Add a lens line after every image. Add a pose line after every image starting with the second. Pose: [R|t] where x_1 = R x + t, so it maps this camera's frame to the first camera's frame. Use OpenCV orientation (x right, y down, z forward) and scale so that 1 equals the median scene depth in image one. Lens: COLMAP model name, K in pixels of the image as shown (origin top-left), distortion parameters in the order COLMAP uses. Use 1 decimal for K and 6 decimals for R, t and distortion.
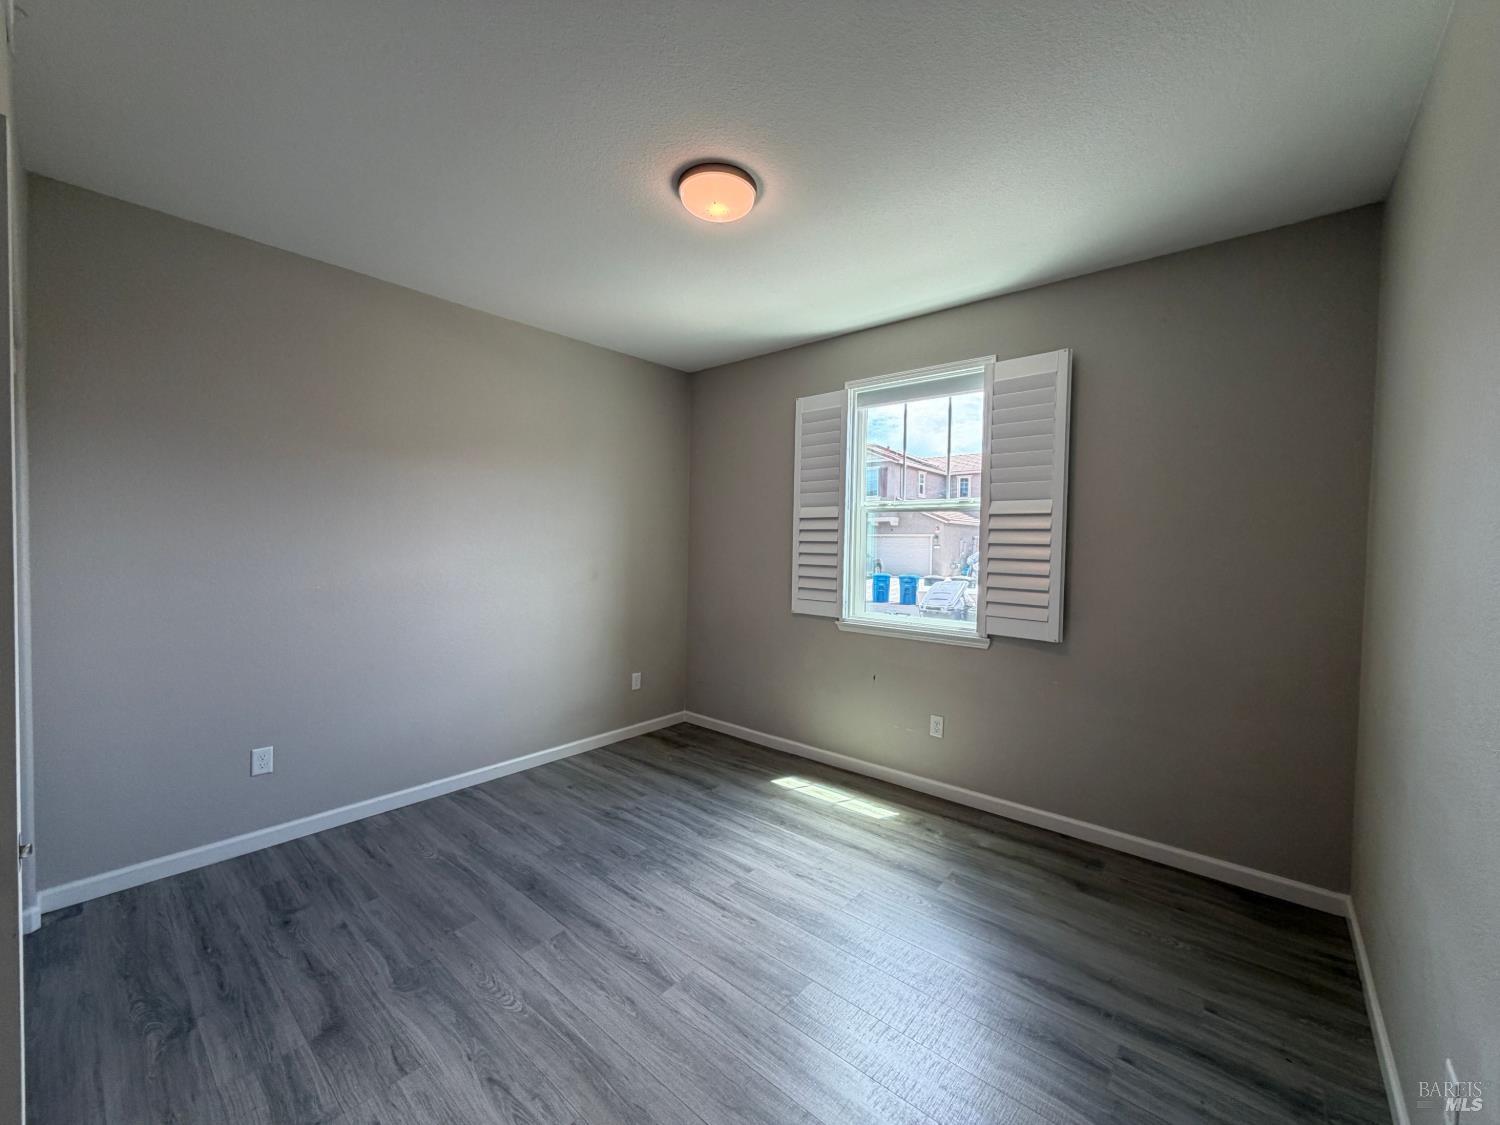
lens RADIAL K [[599.8, 0, 753.6], [0, 599.8, 560.4], [0, 0, 1]] dist [0.001303, -0.000229]
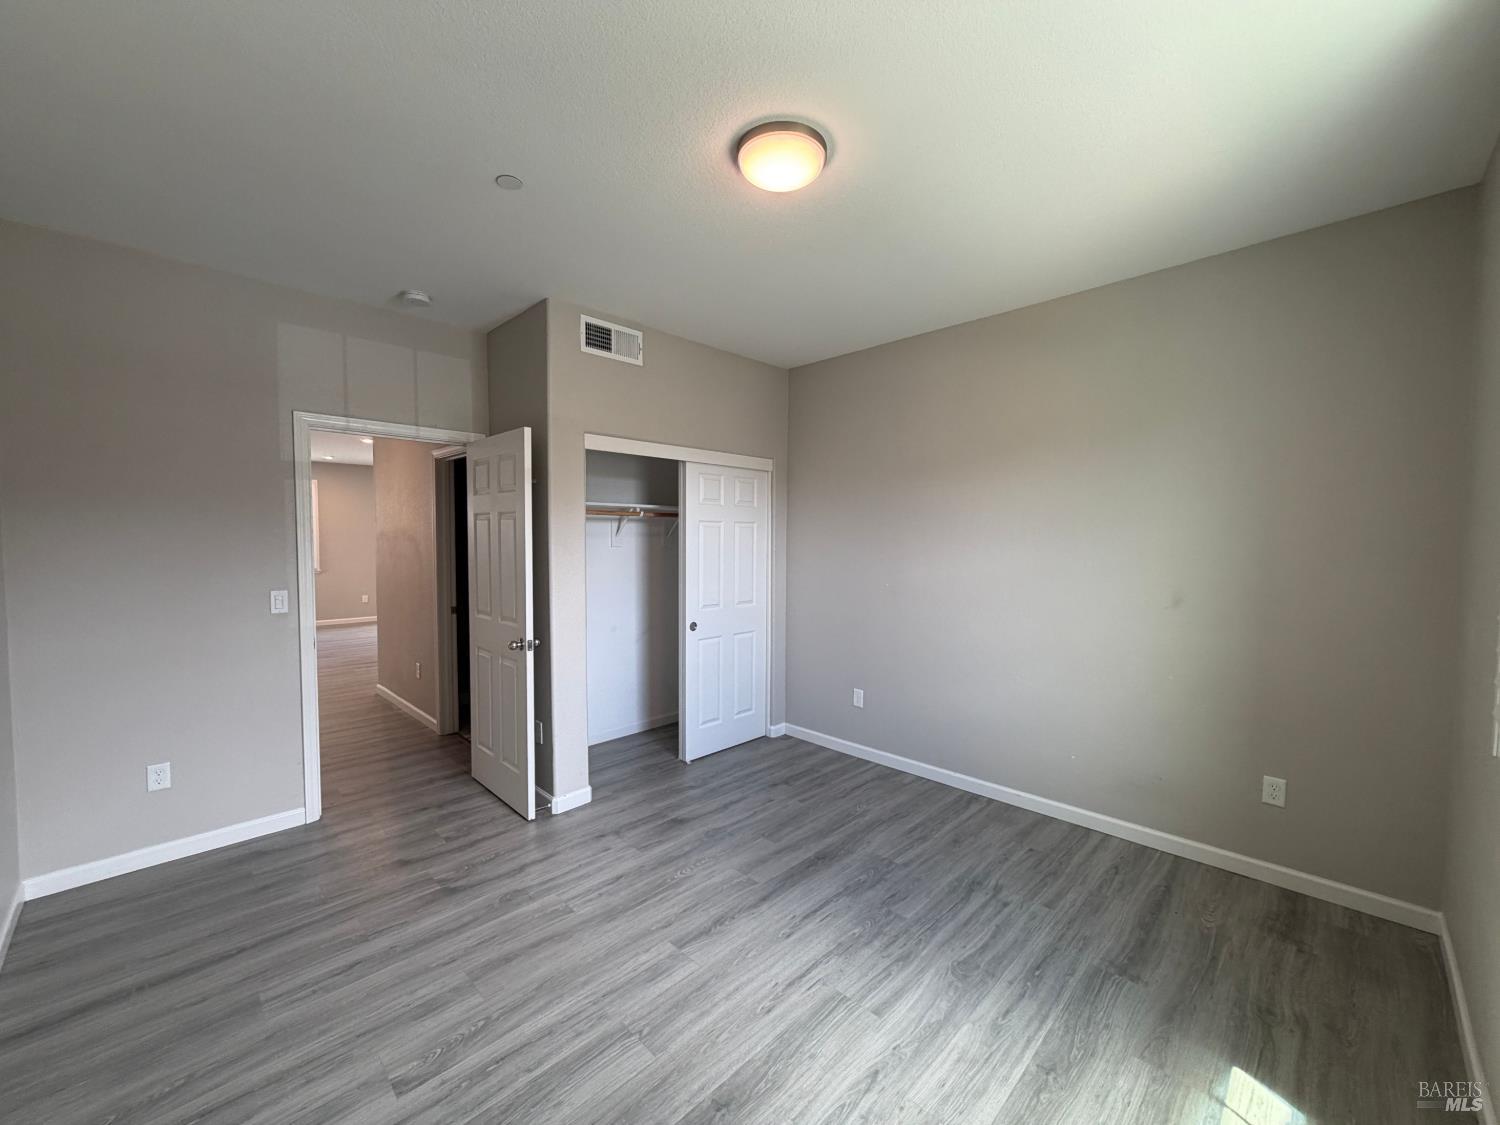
lens RADIAL K [[599.8, 0, 751.6], [0, 599.8, 559.9], [0, 0, 1]] dist [0.001303, -0.000229]
pose [[-0.079976, 0.022596, -0.996541, 0.633345], [-0.031725, 0.999179, 0.025202, -0.032965], [0.996292, 0.033631, -0.079194, 0.796832]]
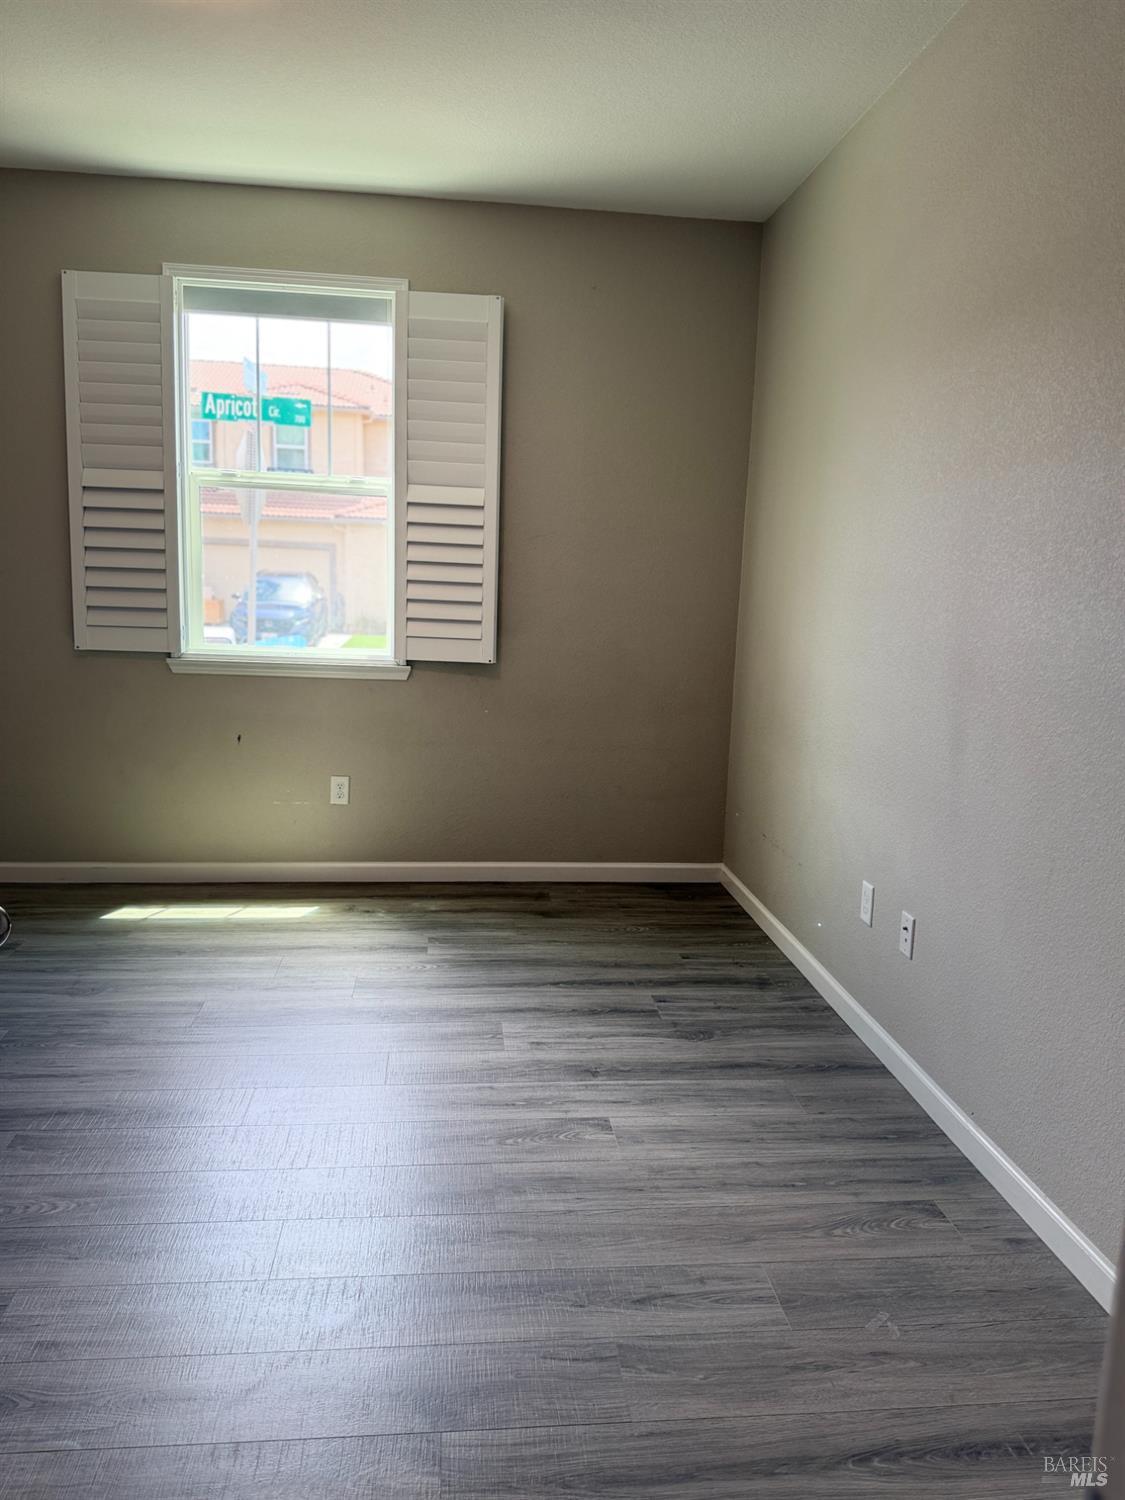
lens RADIAL K [[1063.4, 0, 555.6], [0, 1063.4, 758.2], [0, 0, 1]] dist [0.063776, -0.092788]
pose [[0.688850, -0.109053, 0.716654, -0.522084], [-0.003766, 0.988068, 0.153974, 0.037676], [-0.724894, -0.108764, 0.680220, -0.102193]]
